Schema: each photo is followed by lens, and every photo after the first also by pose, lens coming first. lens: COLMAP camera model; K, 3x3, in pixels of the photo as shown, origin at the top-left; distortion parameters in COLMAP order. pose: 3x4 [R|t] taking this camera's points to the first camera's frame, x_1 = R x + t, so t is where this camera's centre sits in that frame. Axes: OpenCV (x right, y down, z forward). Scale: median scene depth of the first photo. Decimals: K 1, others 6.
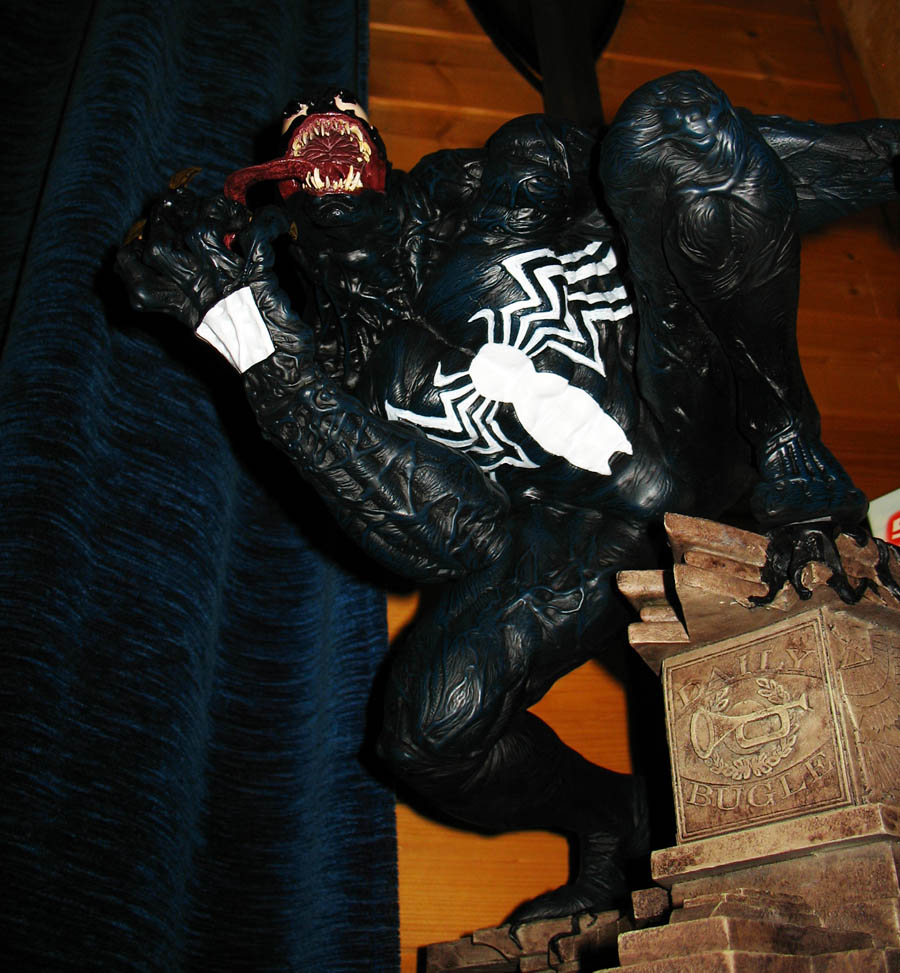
lens RADIAL K [[1251.1, 0, 452.7], [0, 1251.1, 361.4], [0, 0, 1]] dist [-0.211428, 0.244117]
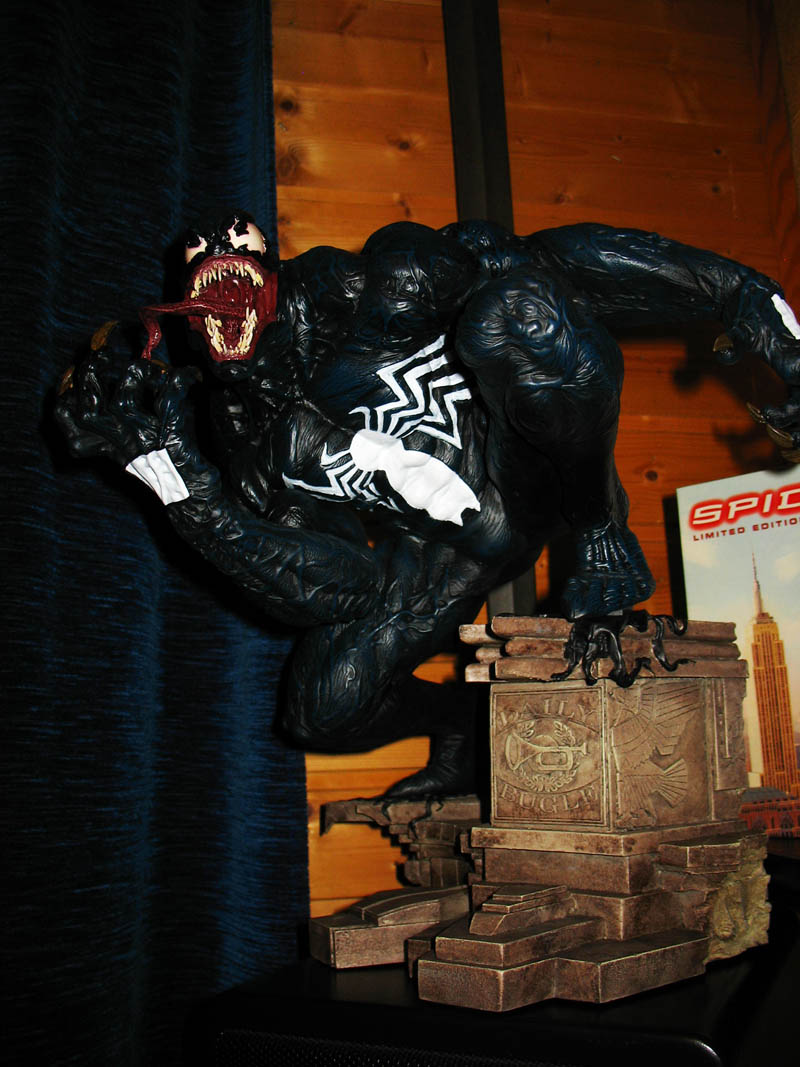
lens RADIAL K [[1108.7, 0, 400.0], [0, 1108.7, 533.5], [0, 0, 1]] dist [-0.193896, 0.211987]
pose [[0.999680, 0.004047, 0.024979, 0.036091], [-0.014711, 0.896114, 0.443581, -0.408498], [-0.020589, -0.443806, 0.895886, -0.013389]]
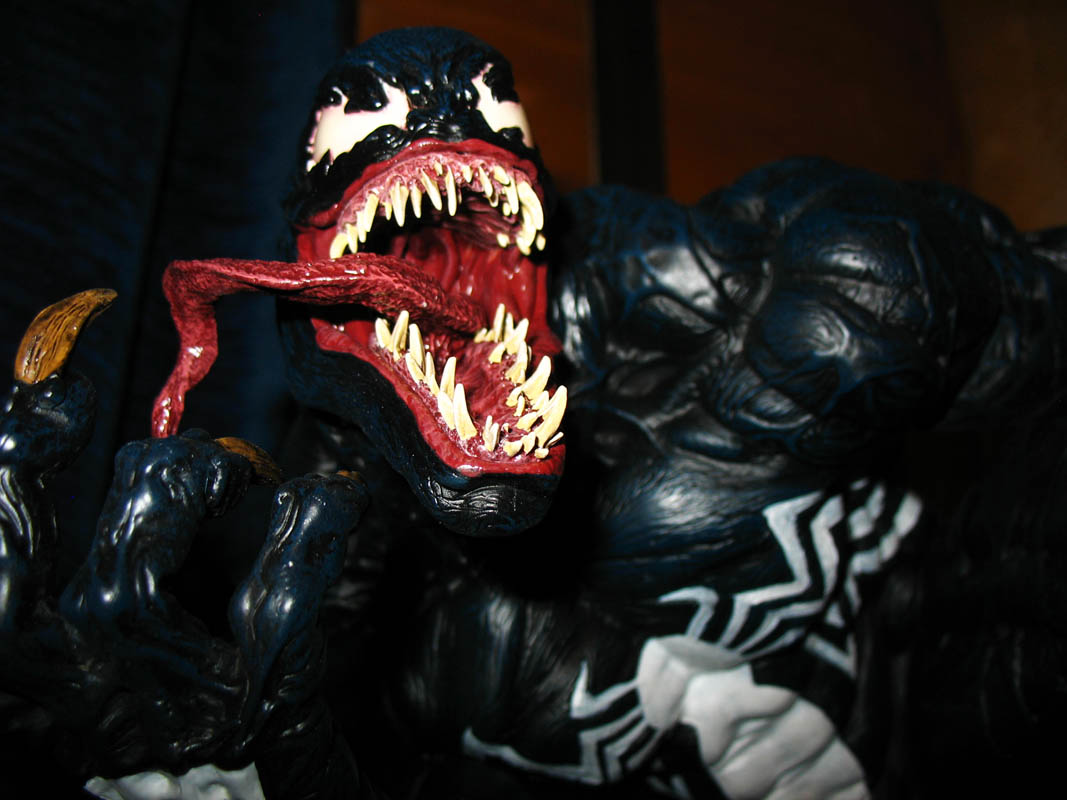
lens RADIAL K [[1108.7, 0, 533.5], [0, 1108.7, 400.0], [0, 0, 1]] dist [-0.193896, 0.211987]
pose [[0.962156, 0.114604, 0.247227, -0.151730], [-0.184483, 0.941676, 0.281448, -0.219549], [-0.200552, -0.316406, 0.927182, 0.643861]]
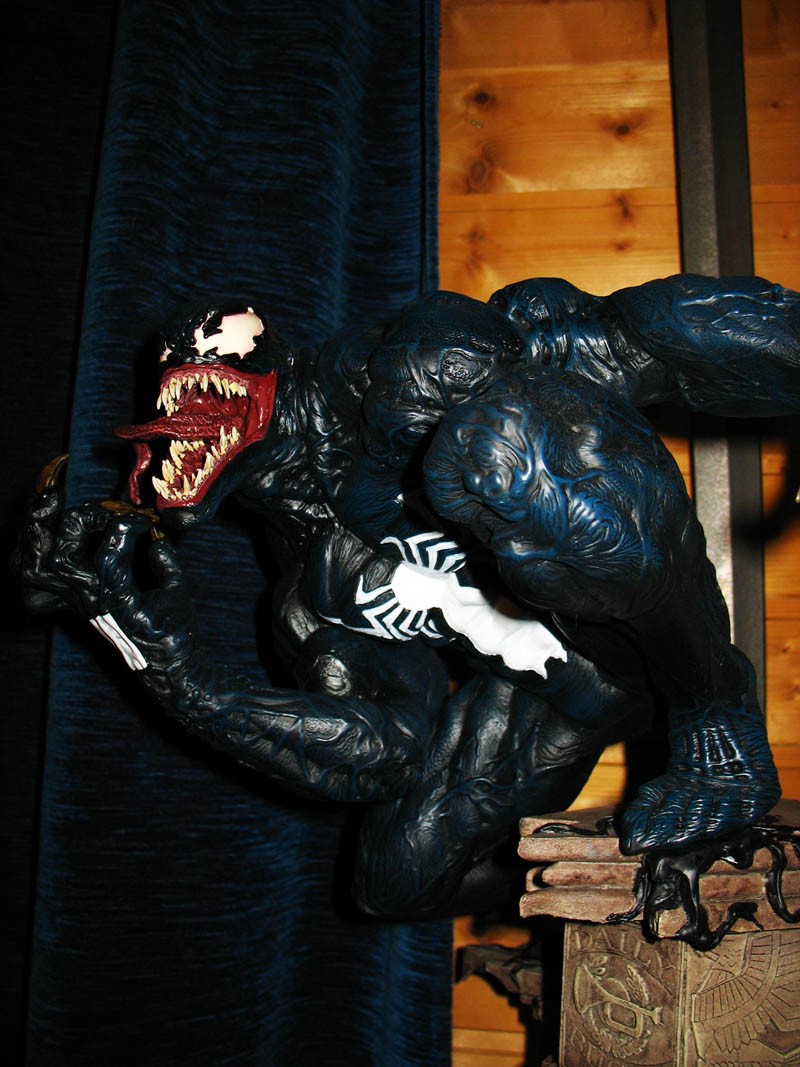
lens RADIAL K [[1108.7, 0, 400.0], [0, 1108.7, 533.5], [0, 0, 1]] dist [-0.193896, 0.211987]
pose [[0.936545, 0.011131, -0.350369, 0.325325], [0.160694, 0.874661, 0.457324, -0.426060], [0.311545, -0.484607, 0.817371, 0.323073]]
